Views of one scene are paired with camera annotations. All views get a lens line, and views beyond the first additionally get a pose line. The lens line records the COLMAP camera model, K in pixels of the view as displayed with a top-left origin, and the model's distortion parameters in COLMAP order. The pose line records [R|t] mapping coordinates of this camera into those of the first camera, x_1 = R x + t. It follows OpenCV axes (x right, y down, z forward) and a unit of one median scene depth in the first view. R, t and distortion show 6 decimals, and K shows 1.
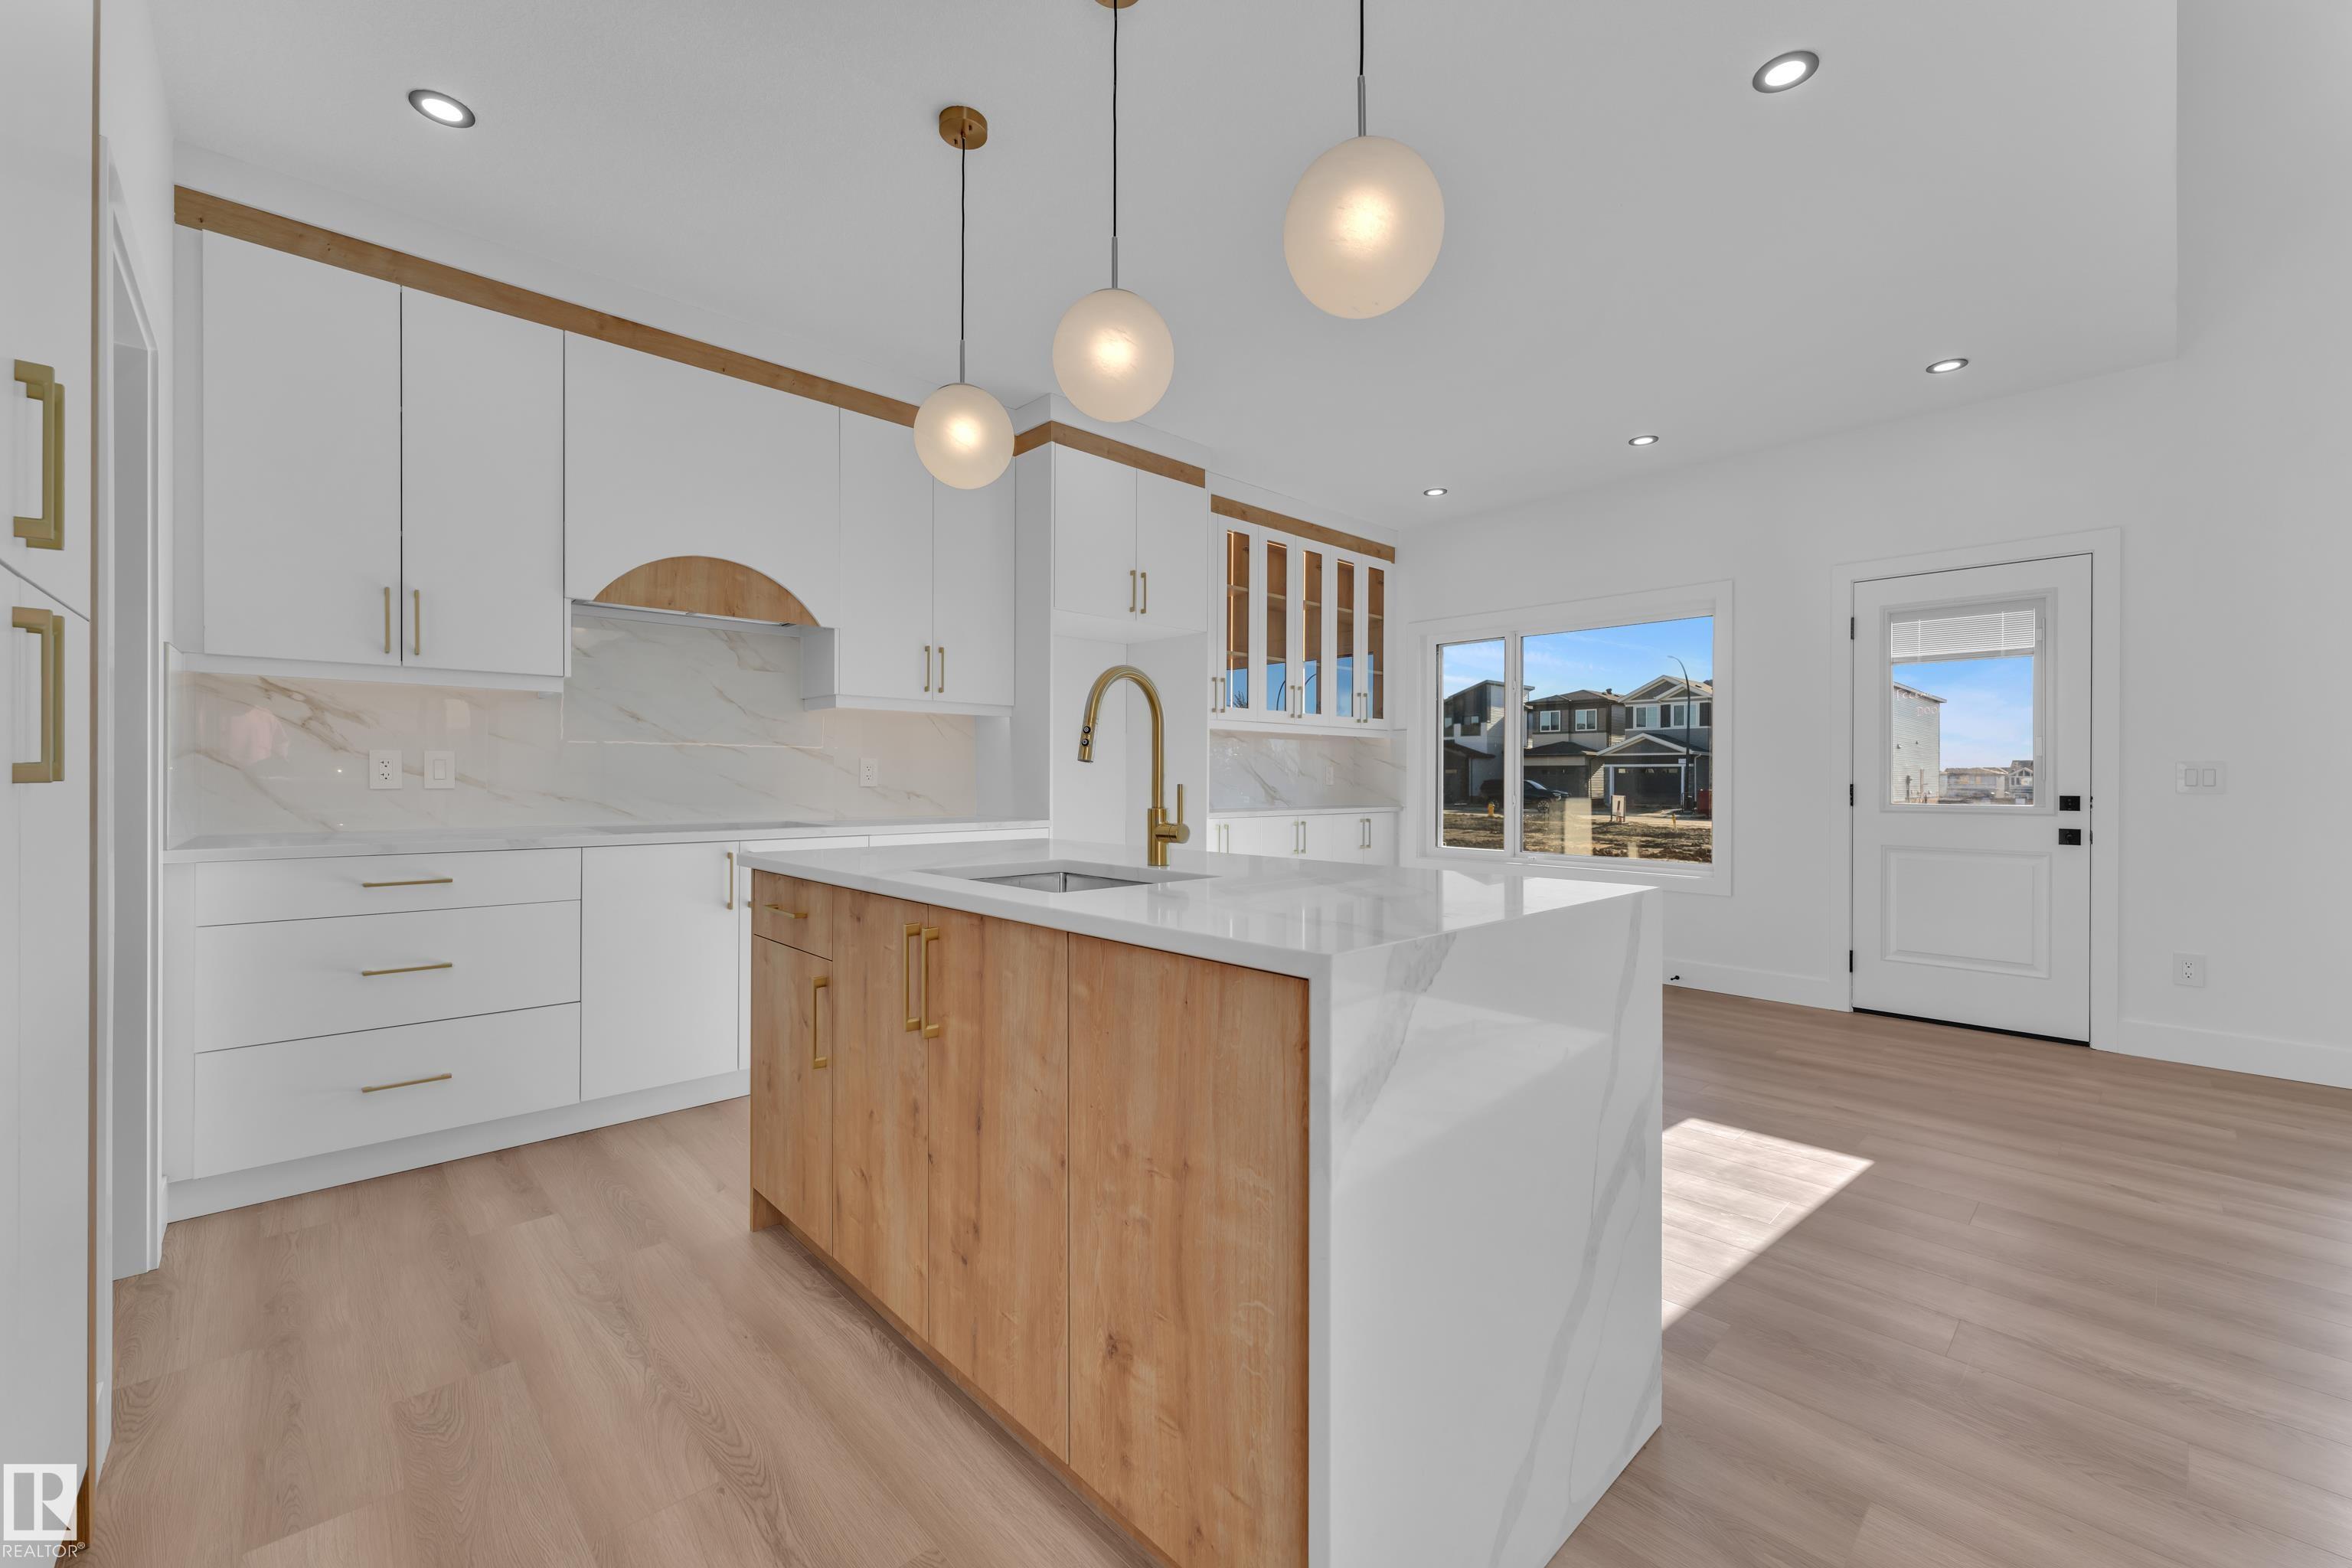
lens RADIAL K [[935.8, 0, 1179.4], [0, 935.8, 778.3], [0, 0, 1]] dist [0.001268, 0.000027]
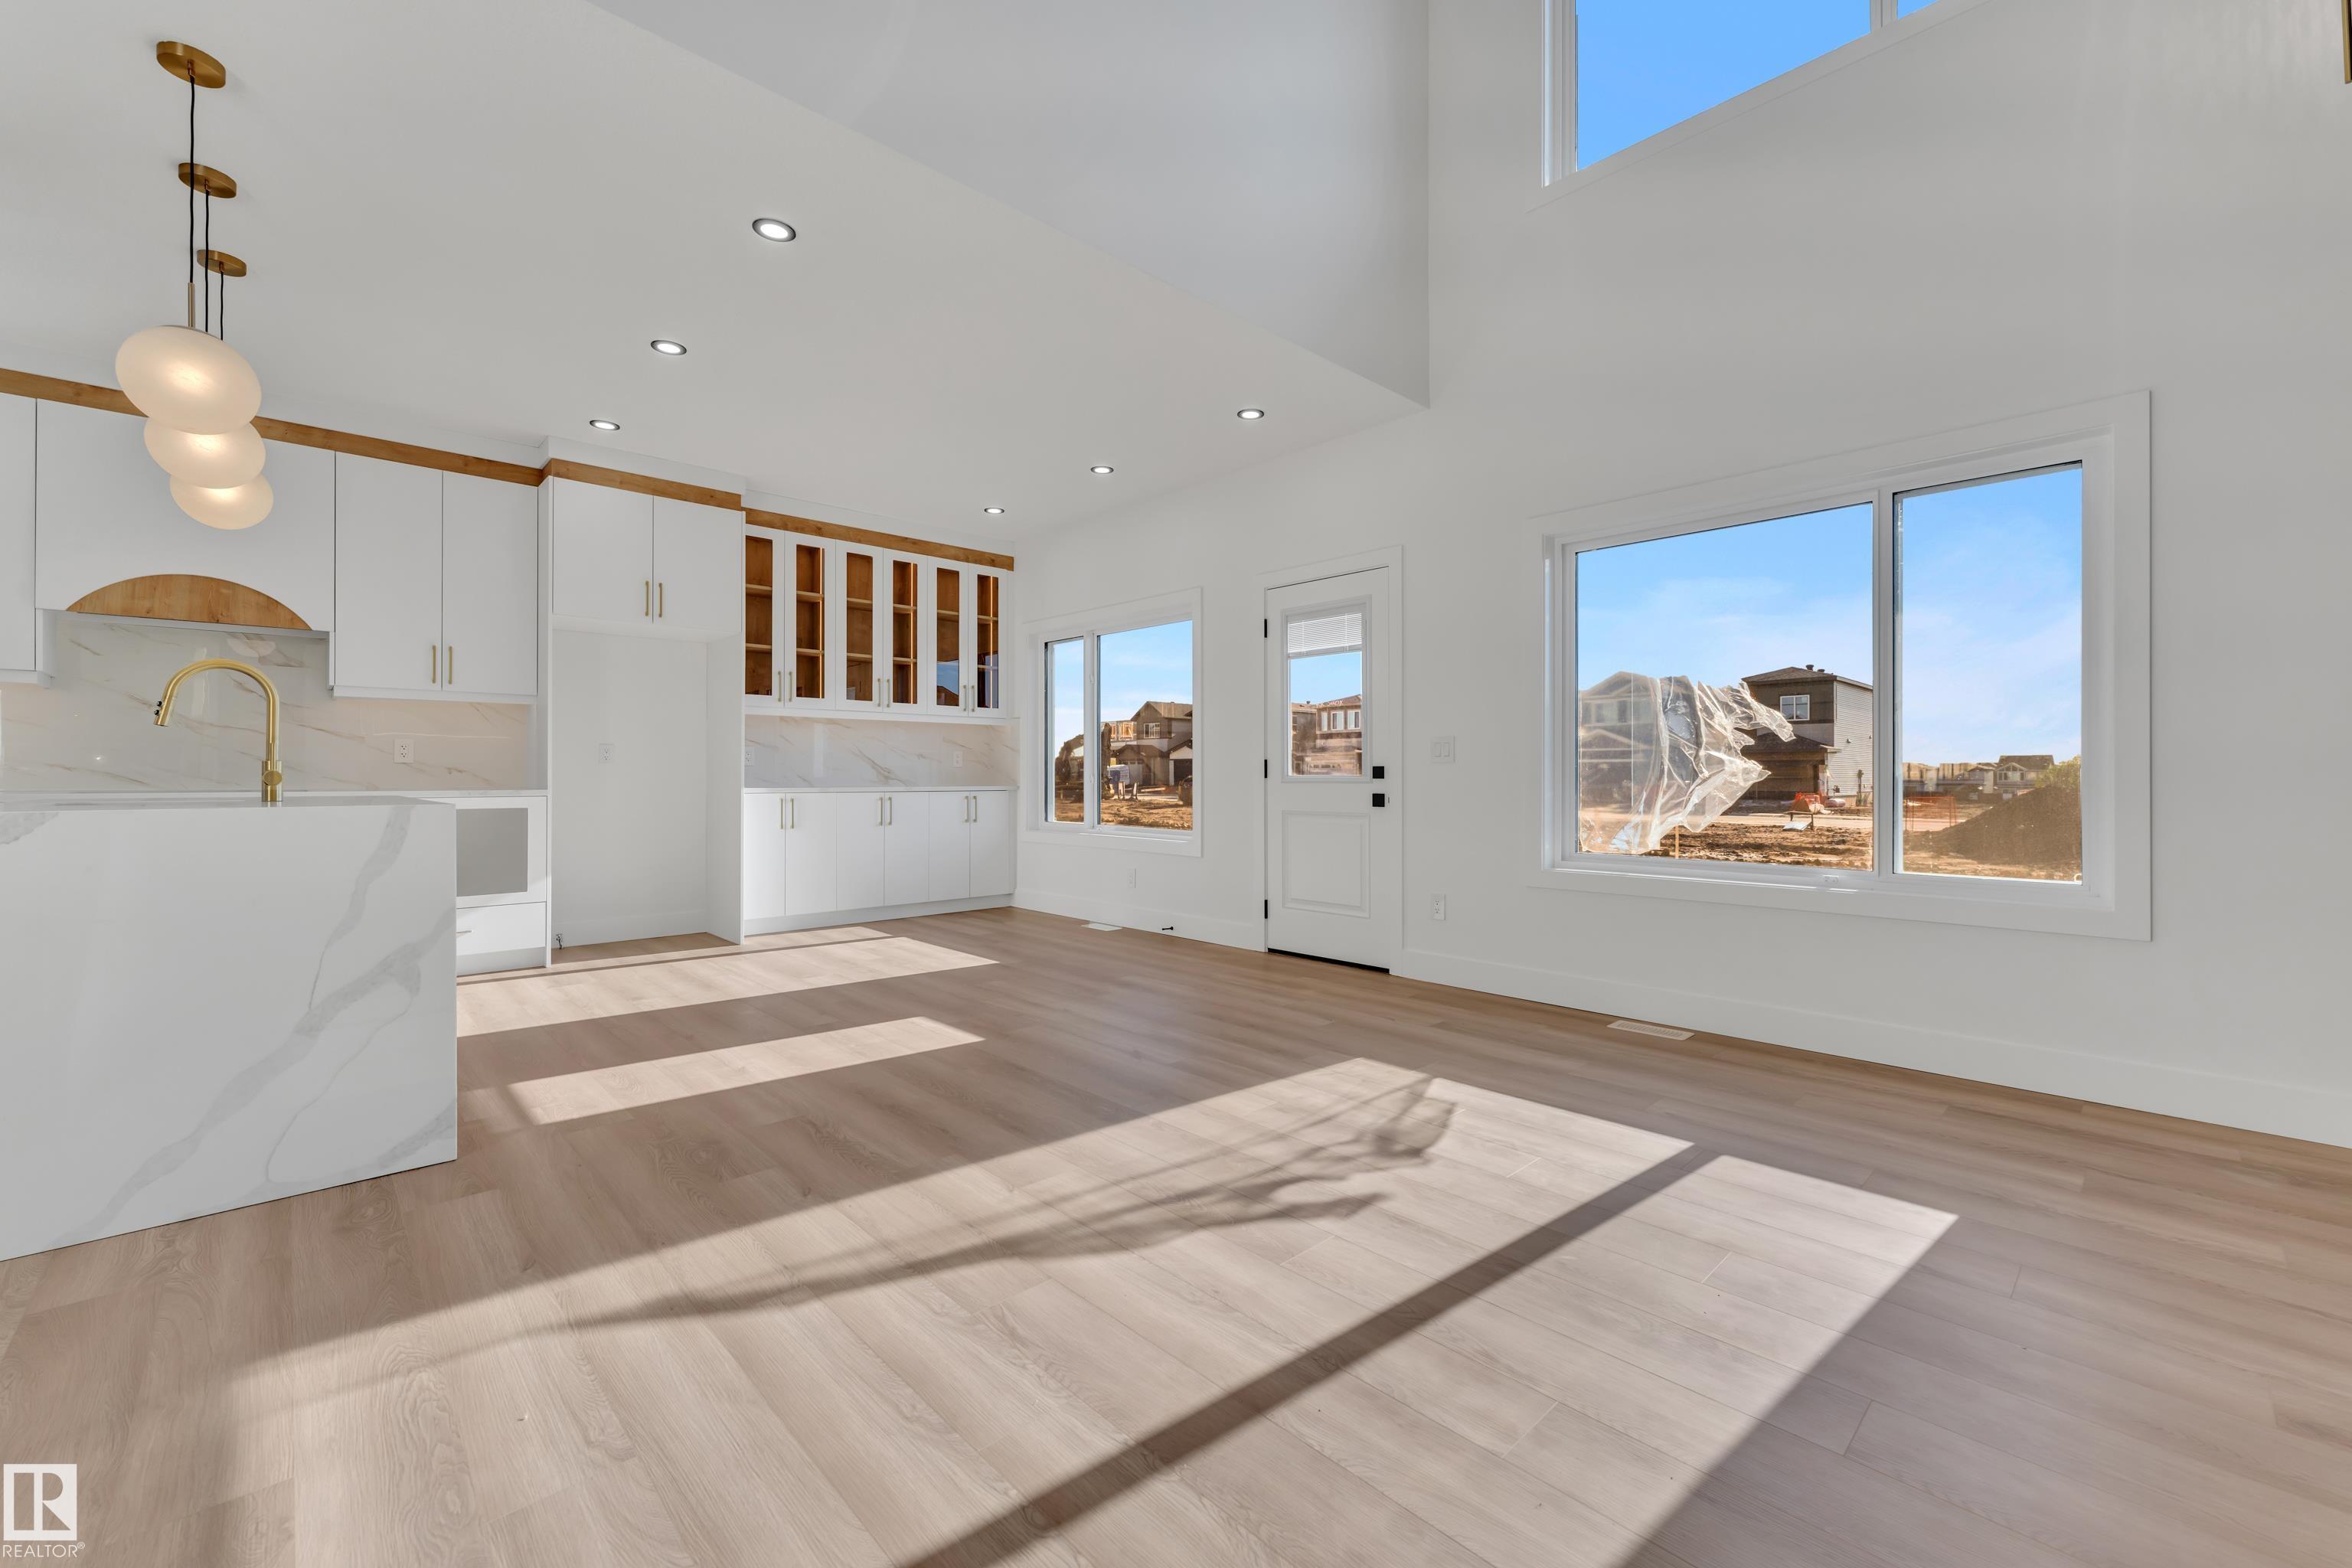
lens RADIAL K [[935.8, 0, 1171.4], [0, 935.8, 774.4], [0, 0, 1]] dist [0.001268, 0.000027]
pose [[0.999992, -0.003239, -0.002435, 0.613322], [0.003235, 0.999993, -0.001843, 0.027339], [0.002441, 0.001835, 0.999995, -0.186244]]
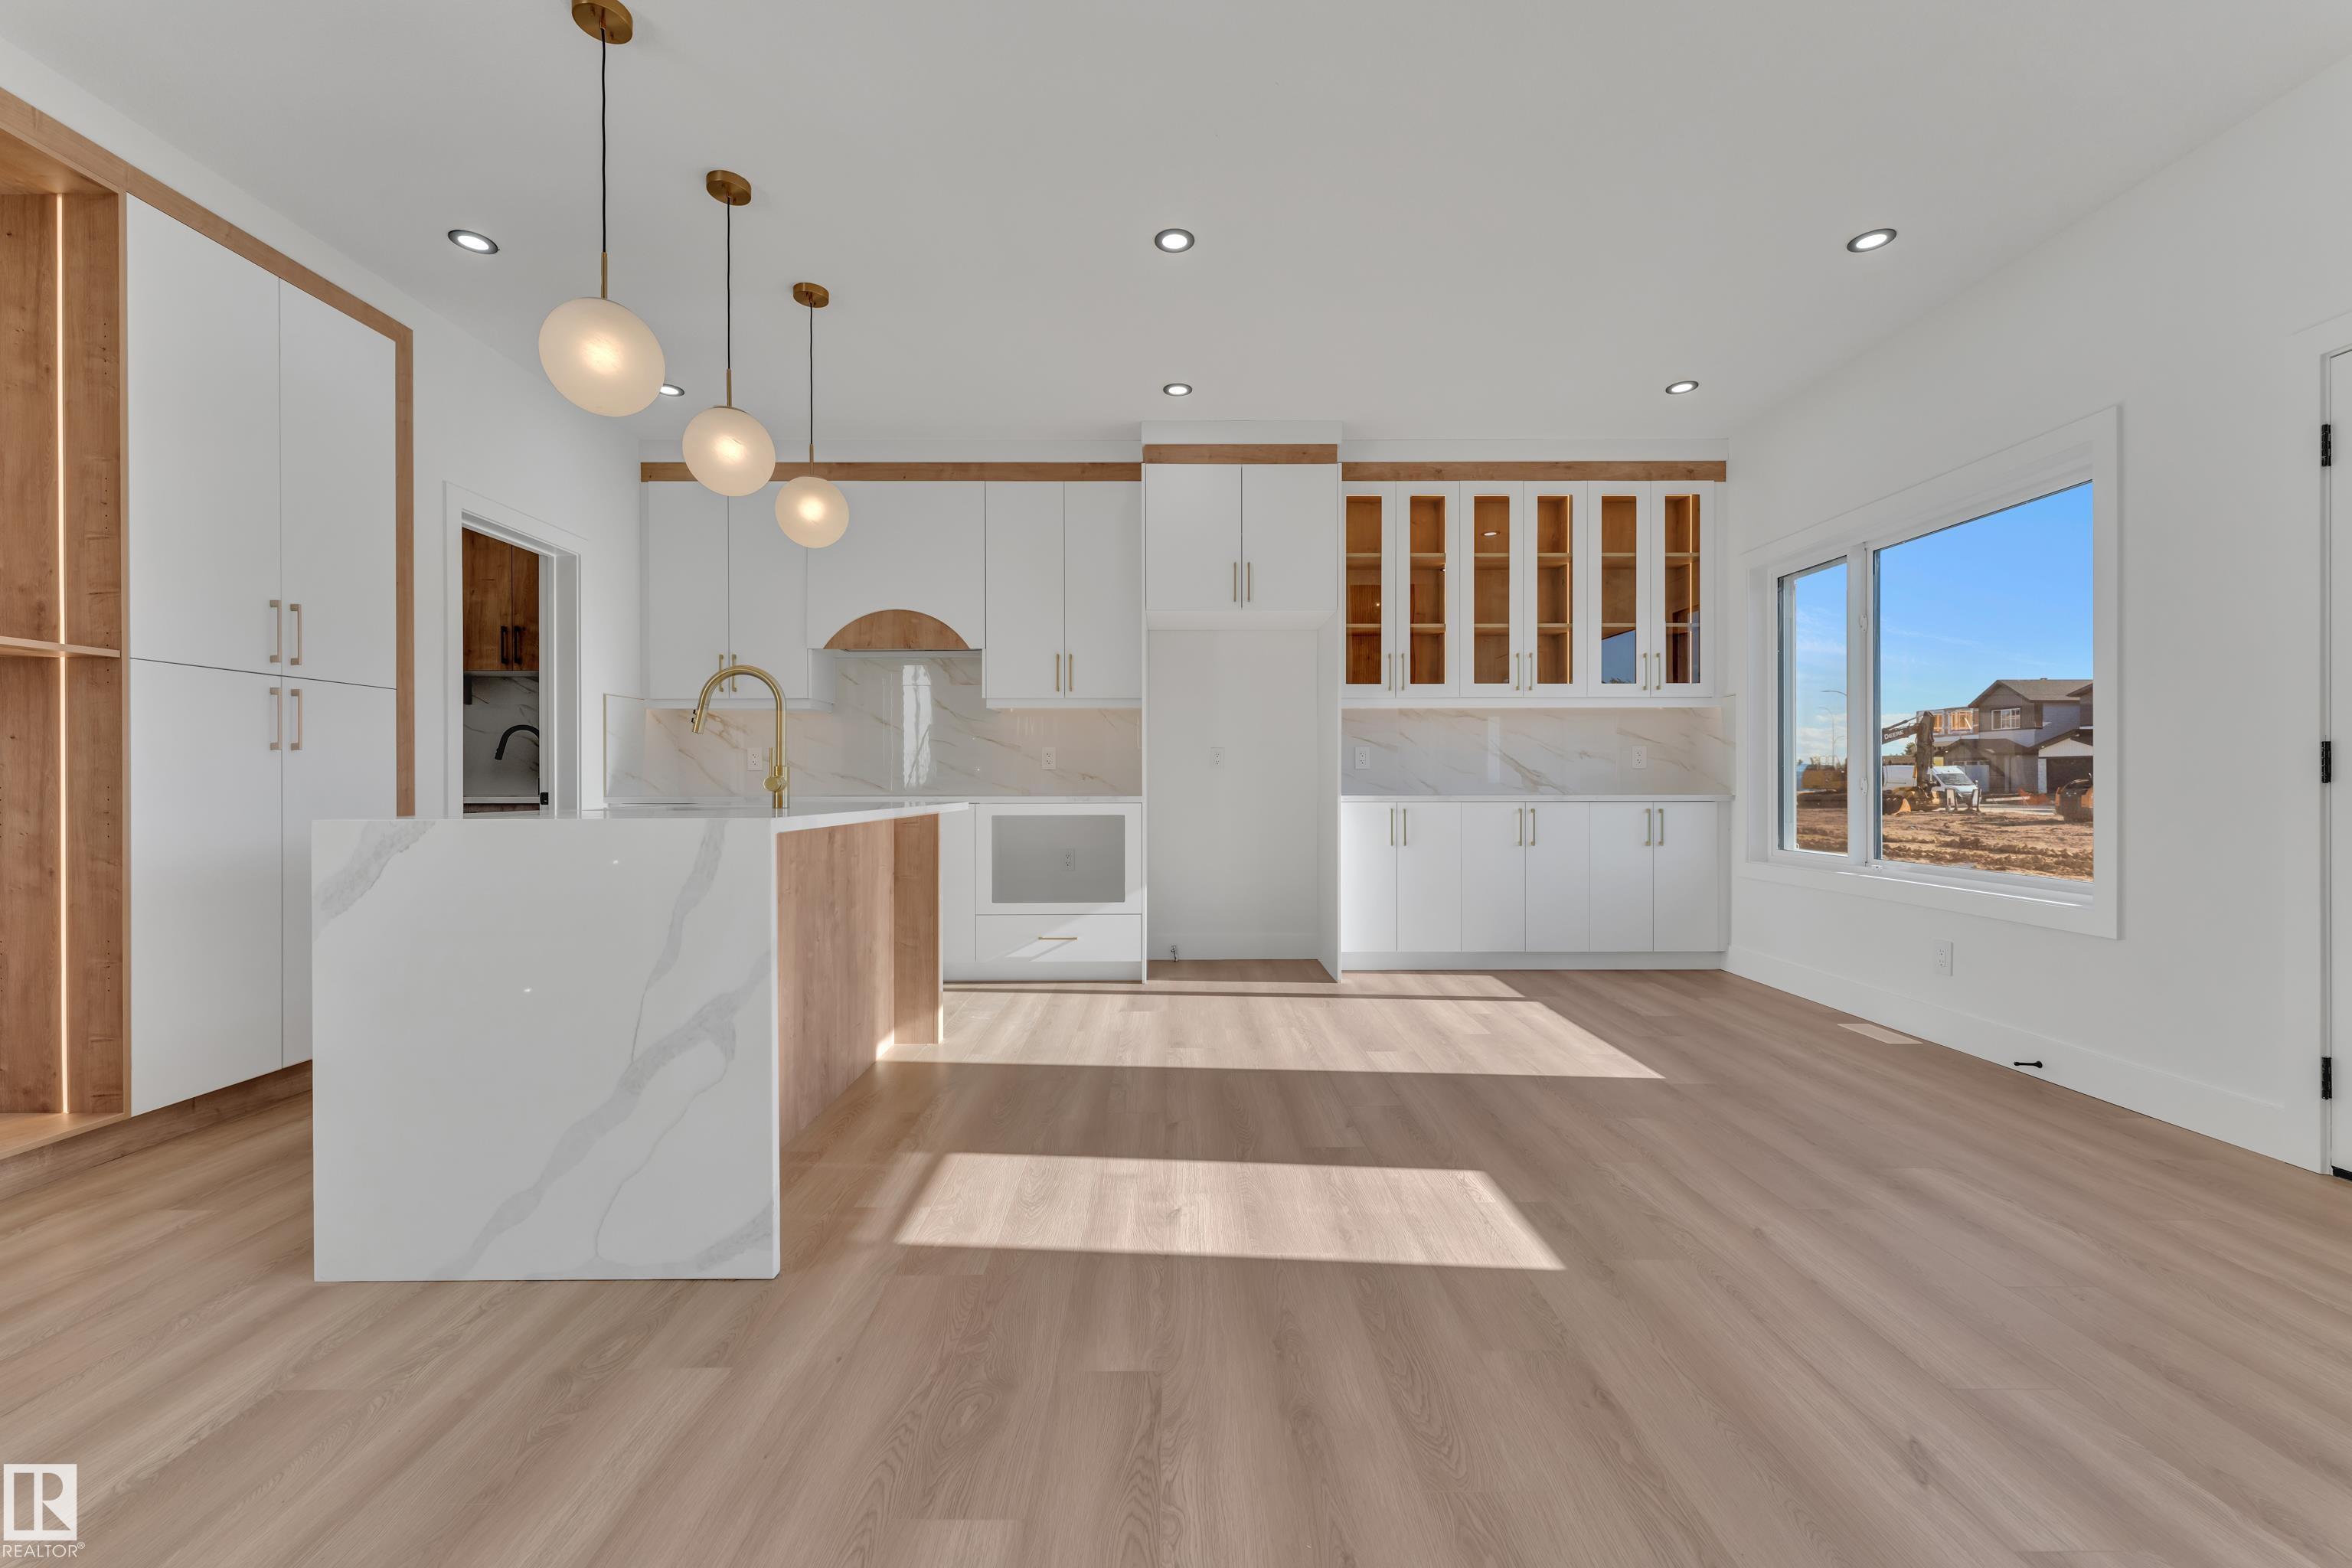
lens RADIAL K [[935.8, 0, 1179.0], [0, 935.8, 782.1], [0, 0, 1]] dist [0.001268, 0.000027]
pose [[0.733730, -0.005127, -0.679422, 0.614769], [0.004435, 0.999986, -0.002756, 0.028261], [0.679427, -0.000991, 0.733743, 0.178960]]
